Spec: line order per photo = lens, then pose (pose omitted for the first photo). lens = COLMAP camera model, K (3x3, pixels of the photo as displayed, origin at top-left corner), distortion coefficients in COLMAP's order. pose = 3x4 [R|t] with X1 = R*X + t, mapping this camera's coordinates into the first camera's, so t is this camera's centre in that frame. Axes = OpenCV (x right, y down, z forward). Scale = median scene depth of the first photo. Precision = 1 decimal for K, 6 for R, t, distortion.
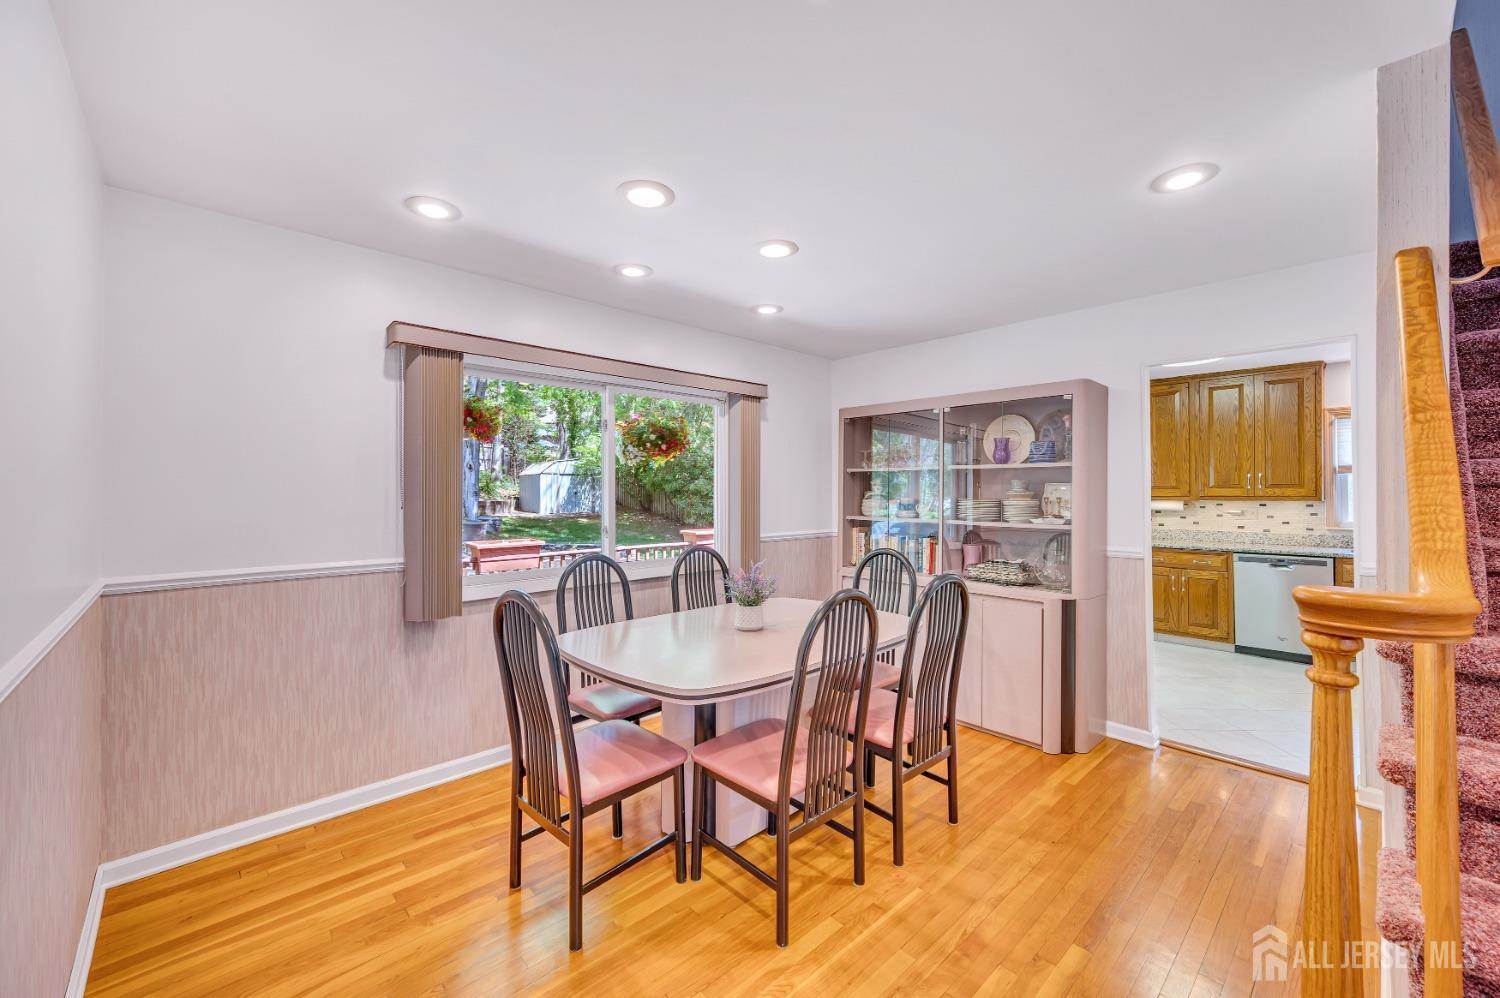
lens RADIAL K [[602.3, 0, 750.8], [0, 602.3, 492.0], [0, 0, 1]] dist [0.000745, -0.000741]
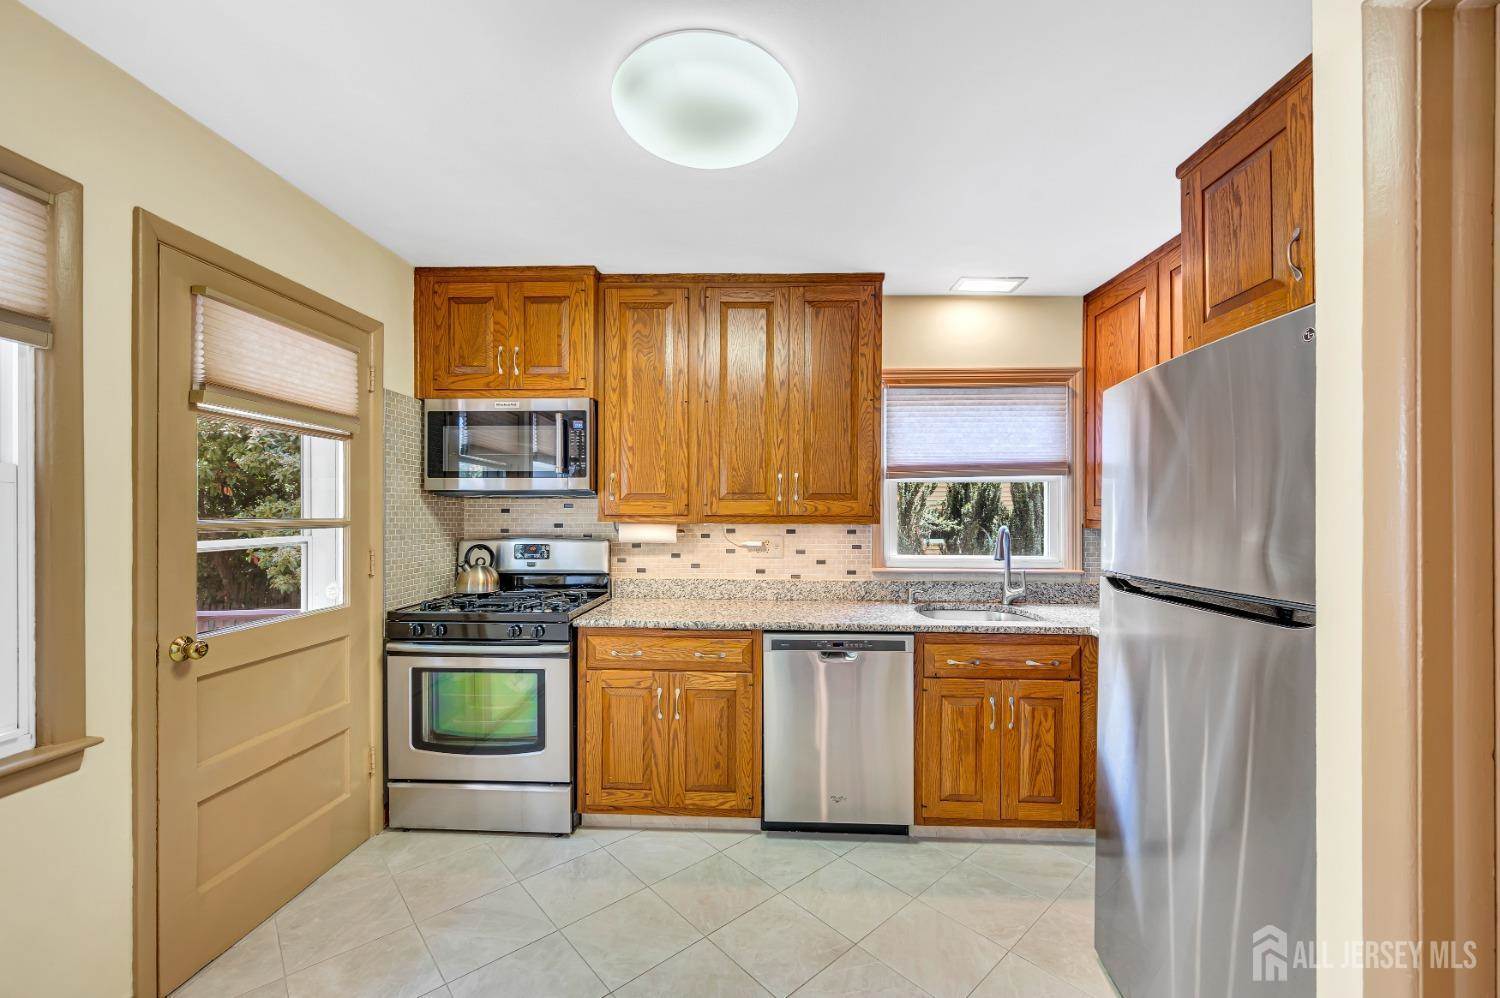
lens RADIAL K [[602.3, 0, 755.3], [0, 602.3, 515.2], [0, 0, 1]] dist [0.000745, -0.000741]
pose [[0.718586, 0.005906, 0.695413, 0.447013], [-0.008696, 0.999962, 0.000494, 0.006690], [-0.695384, -0.006403, 0.718610, 0.638891]]
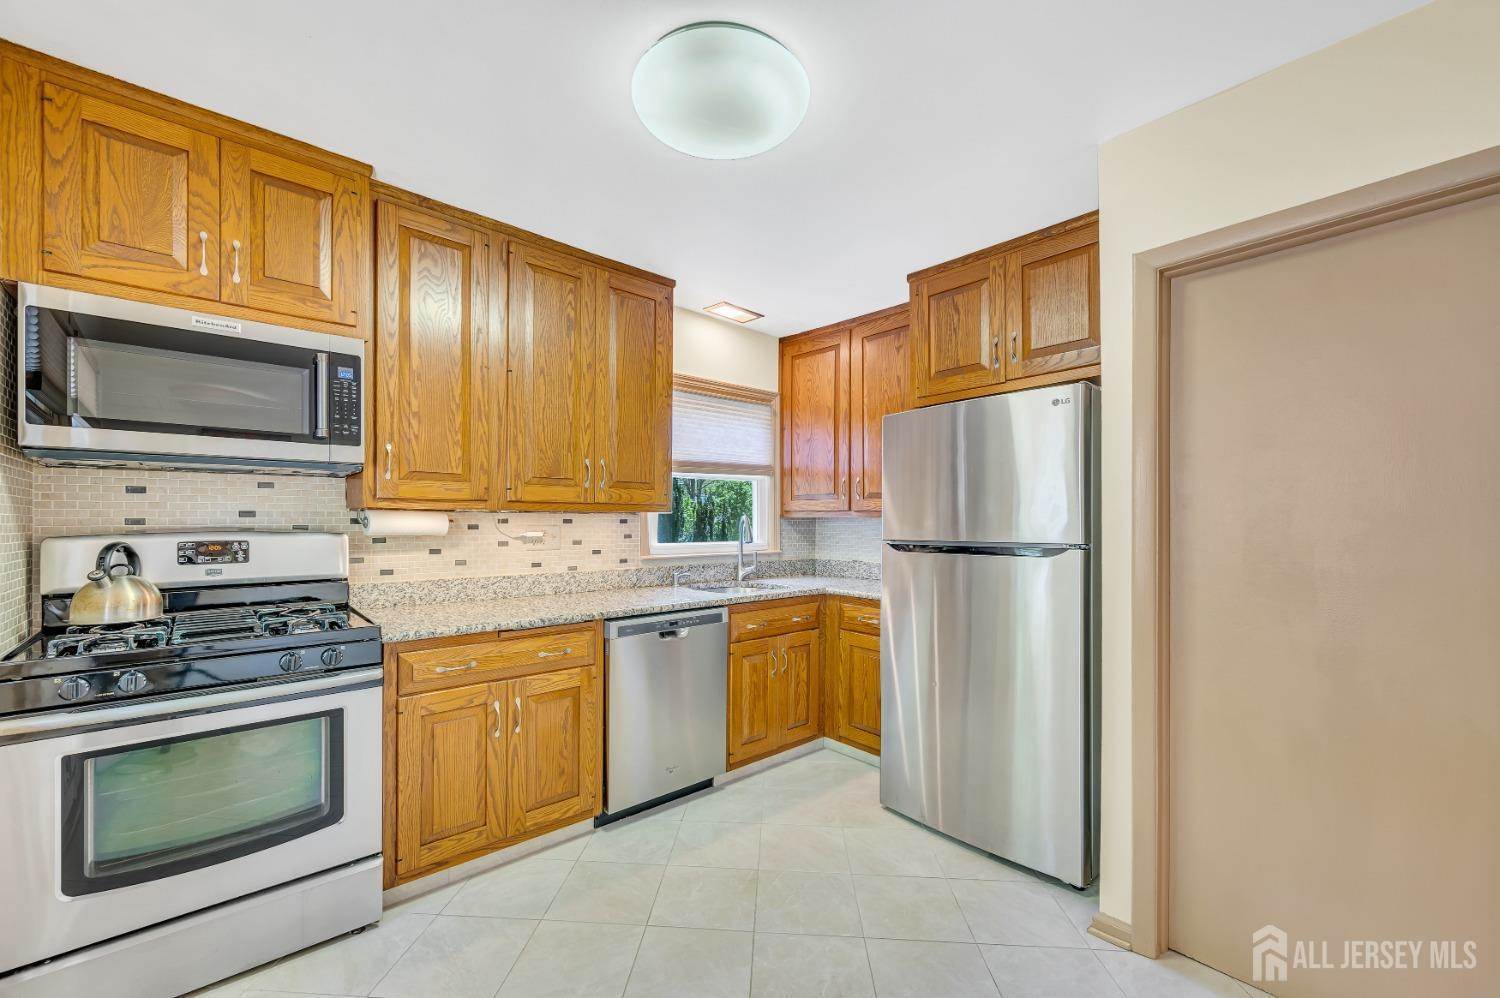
lens RADIAL K [[602.3, 0, 759.9], [0, 602.3, 522.0], [0, 0, 1]] dist [0.000745, -0.000741]
pose [[0.024921, 0.002074, 0.999687, 0.324838], [-0.003998, 0.999990, -0.001975, 0.023684], [-0.999681, -0.003948, 0.024929, 0.845060]]
